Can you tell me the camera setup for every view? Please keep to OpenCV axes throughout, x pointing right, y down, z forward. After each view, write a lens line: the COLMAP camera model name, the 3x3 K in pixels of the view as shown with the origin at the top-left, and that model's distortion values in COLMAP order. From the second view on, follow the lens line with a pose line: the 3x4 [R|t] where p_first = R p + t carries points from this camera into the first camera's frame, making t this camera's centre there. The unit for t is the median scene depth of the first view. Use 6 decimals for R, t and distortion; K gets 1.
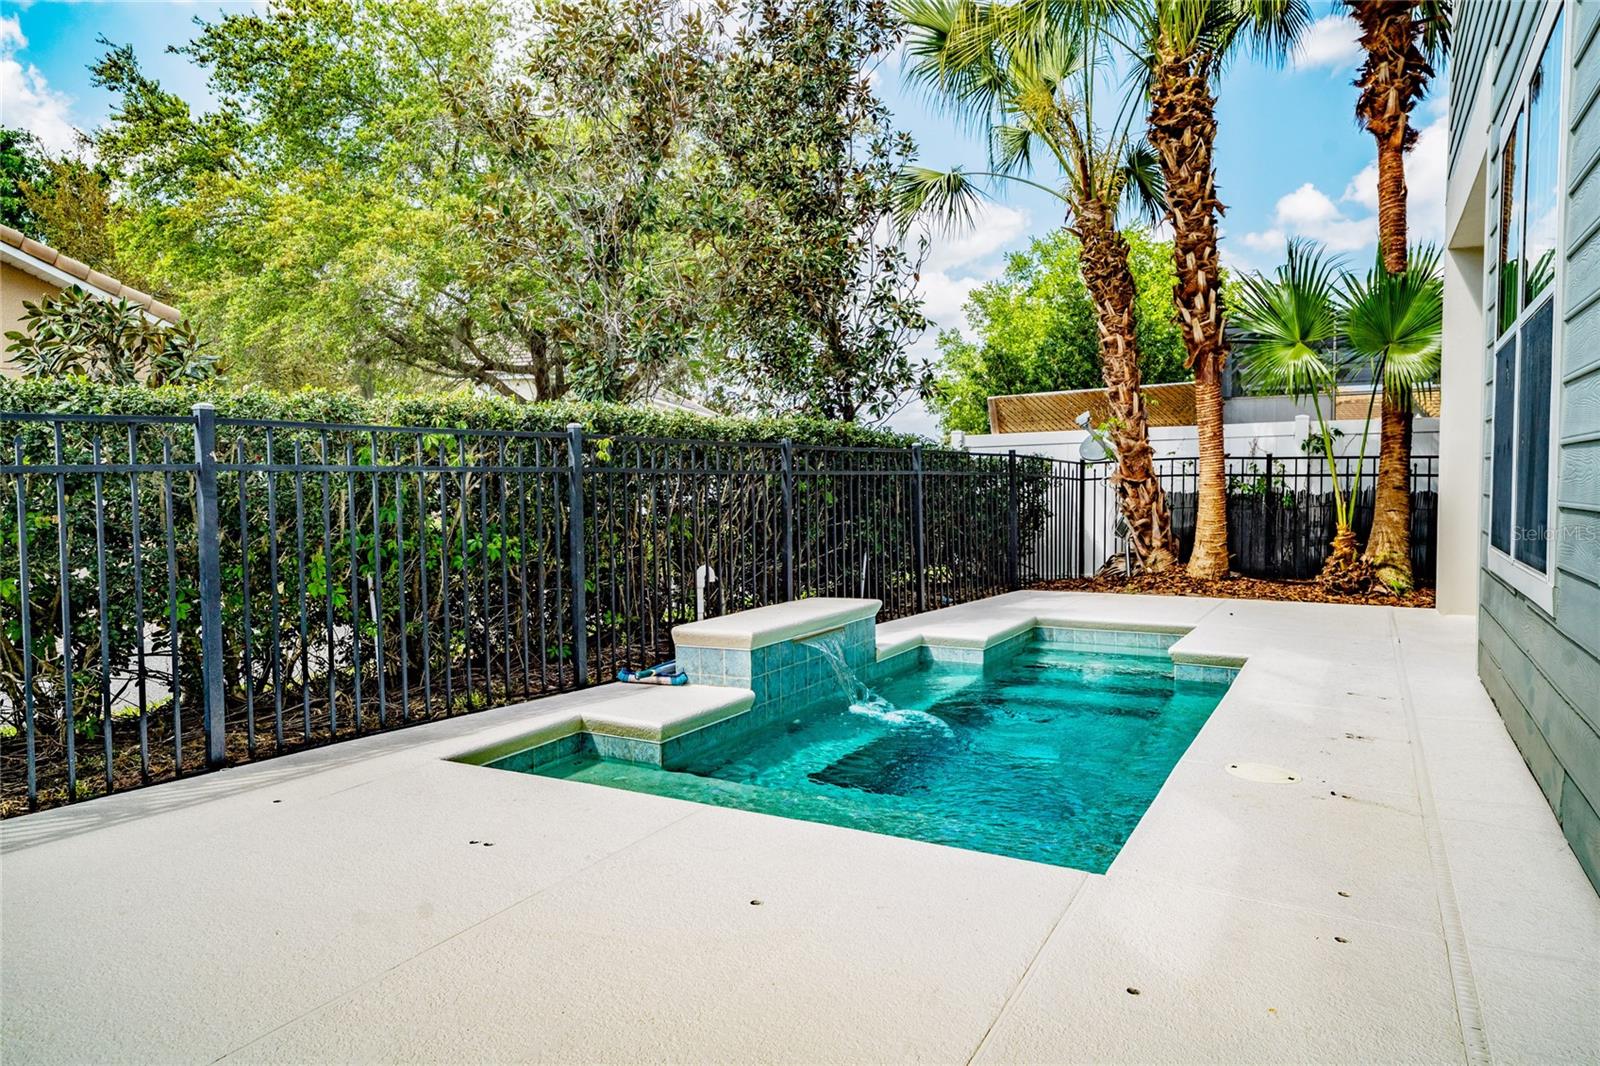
lens RADIAL K [[1045.0, 0, 799.0], [0, 1045.0, 539.7], [0, 0, 1]] dist [0.030169, 0.001702]
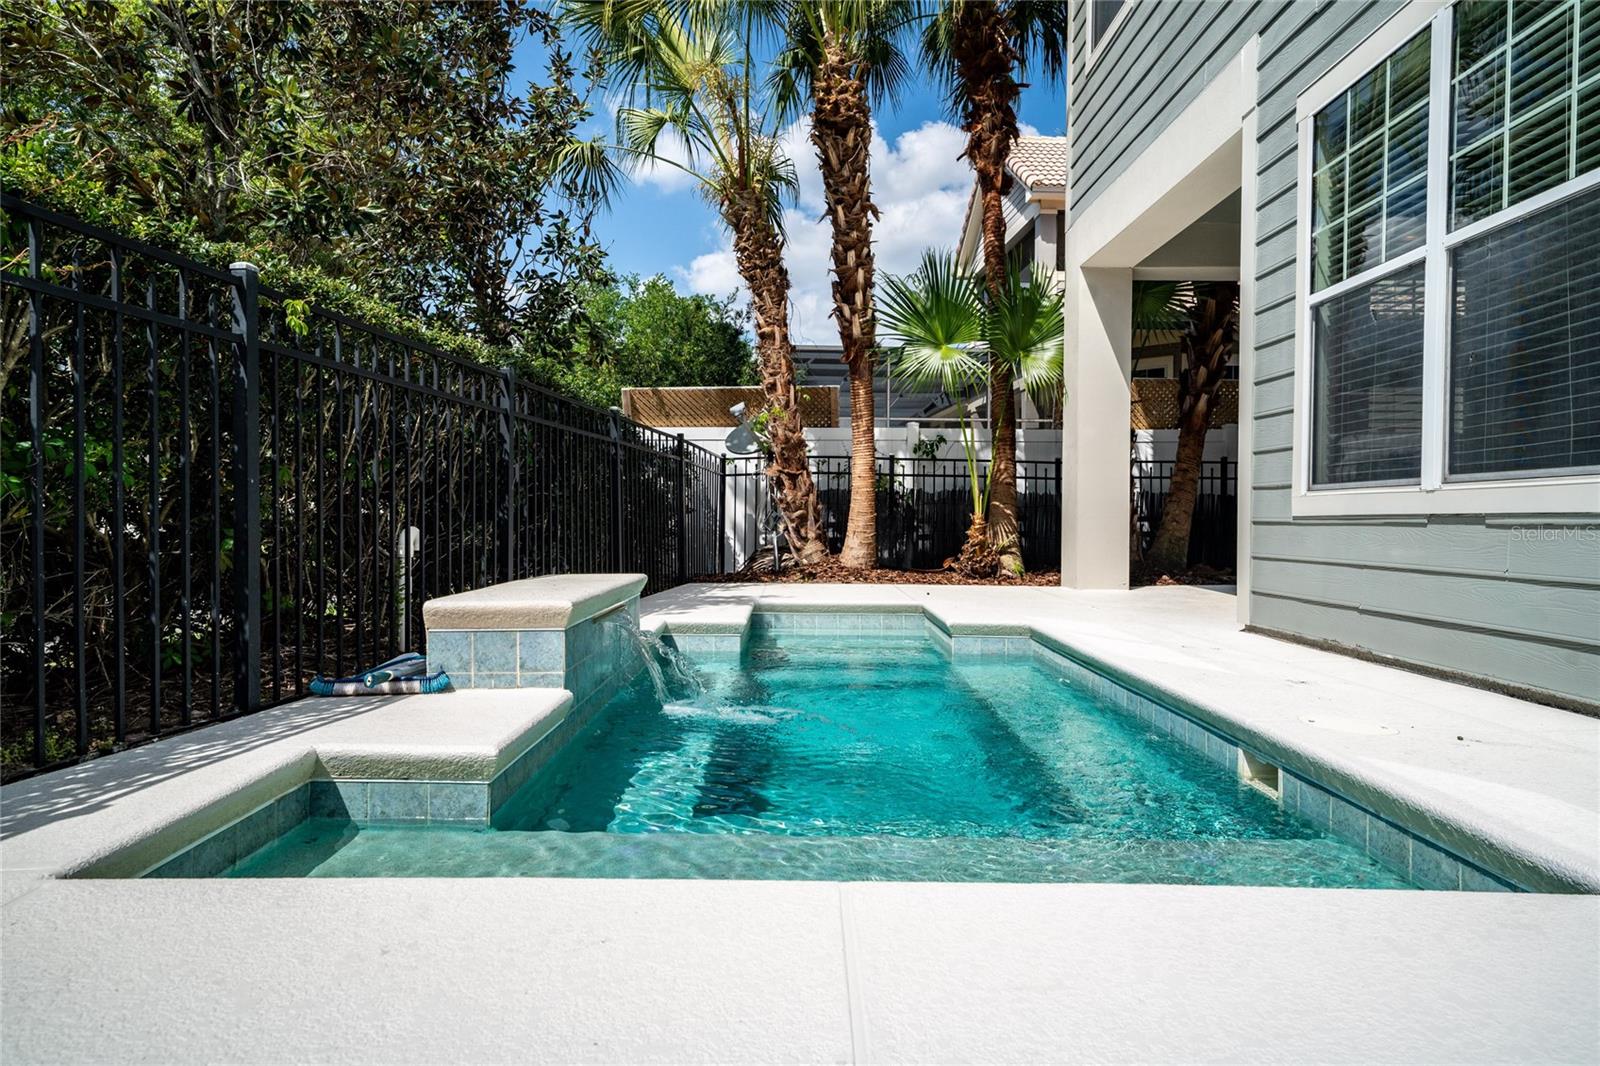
lens RADIAL K [[942.1, 0, 800.4], [0, 942.1, 529.2], [0, 0, 1]] dist [0.025250, 0.000510]
pose [[0.876147, 0.009319, 0.481954, -0.115546], [0.012596, 0.999029, -0.042215, 0.039084], [-0.481880, 0.043057, 0.875179, 0.224747]]
